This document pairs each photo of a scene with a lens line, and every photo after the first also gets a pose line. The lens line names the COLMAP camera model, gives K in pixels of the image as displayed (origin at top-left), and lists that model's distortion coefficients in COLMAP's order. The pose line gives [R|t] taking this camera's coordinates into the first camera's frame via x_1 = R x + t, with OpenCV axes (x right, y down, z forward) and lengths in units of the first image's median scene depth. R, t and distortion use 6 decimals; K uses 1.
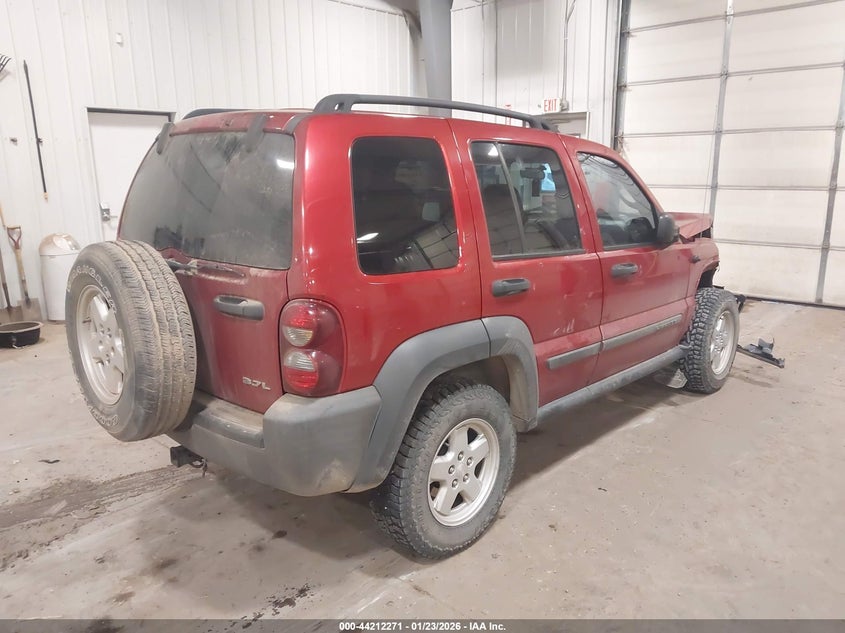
lens RADIAL K [[664.1, 0, 424.9], [0, 664.1, 322.4], [0, 0, 1]] dist [-0.013572, 0.006523]
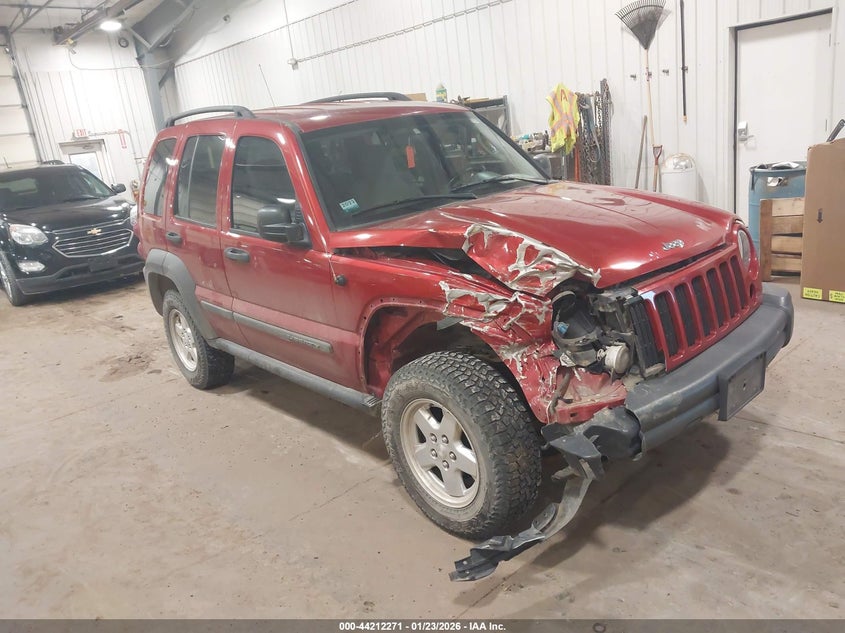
lens RADIAL K [[664.1, 0, 424.4], [0, 664.1, 314.1], [0, 0, 1]] dist [-0.013572, 0.006523]
pose [[-0.092565, 0.286197, -0.953689, 0.702877], [-0.111857, 0.948749, 0.295571, -0.177909], [0.989404, 0.134036, -0.055808, 0.747038]]
